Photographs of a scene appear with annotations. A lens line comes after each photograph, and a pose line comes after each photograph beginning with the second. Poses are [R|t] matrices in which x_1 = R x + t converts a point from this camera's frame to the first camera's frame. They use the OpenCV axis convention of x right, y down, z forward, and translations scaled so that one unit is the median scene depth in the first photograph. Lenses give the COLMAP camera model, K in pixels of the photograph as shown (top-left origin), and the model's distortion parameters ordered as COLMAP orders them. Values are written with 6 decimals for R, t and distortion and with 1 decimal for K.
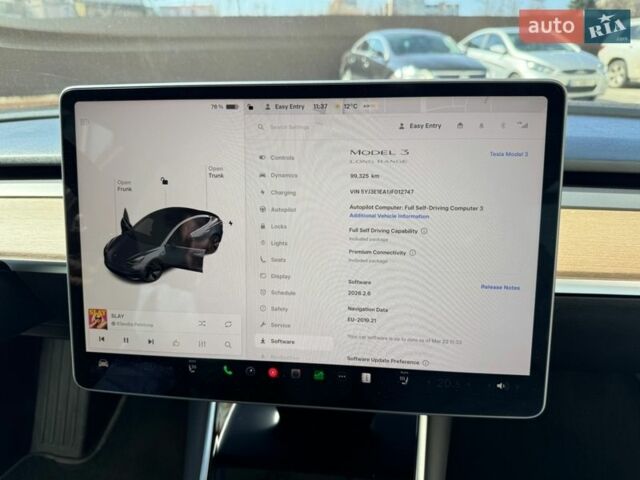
lens RADIAL K [[452.2, 0, 320.0], [0, 452.2, 240.0], [0, 0, 1]] dist [-0.000074, 0.000464]
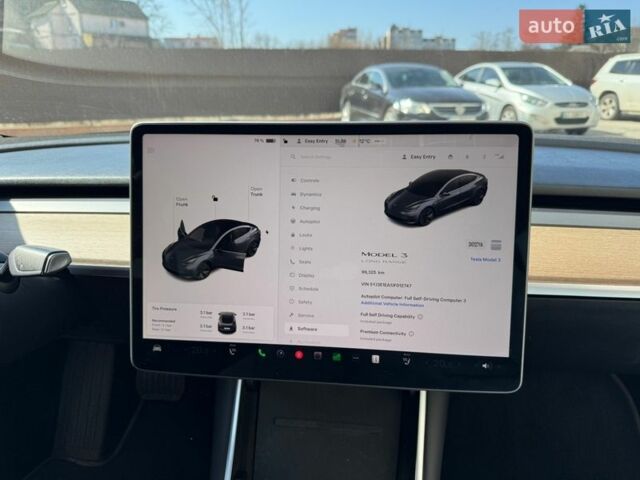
lens RADIAL K [[446.4, 0, 320.0], [0, 446.4, 240.0], [0, 0, 1]] dist [0.047007, -0.051922]
pose [[0.999962, 0.008293, 0.002495, -0.053234], [-0.008133, 0.998259, -0.058425, 0.053834], [-0.002975, 0.058402, 0.998289, -0.227343]]
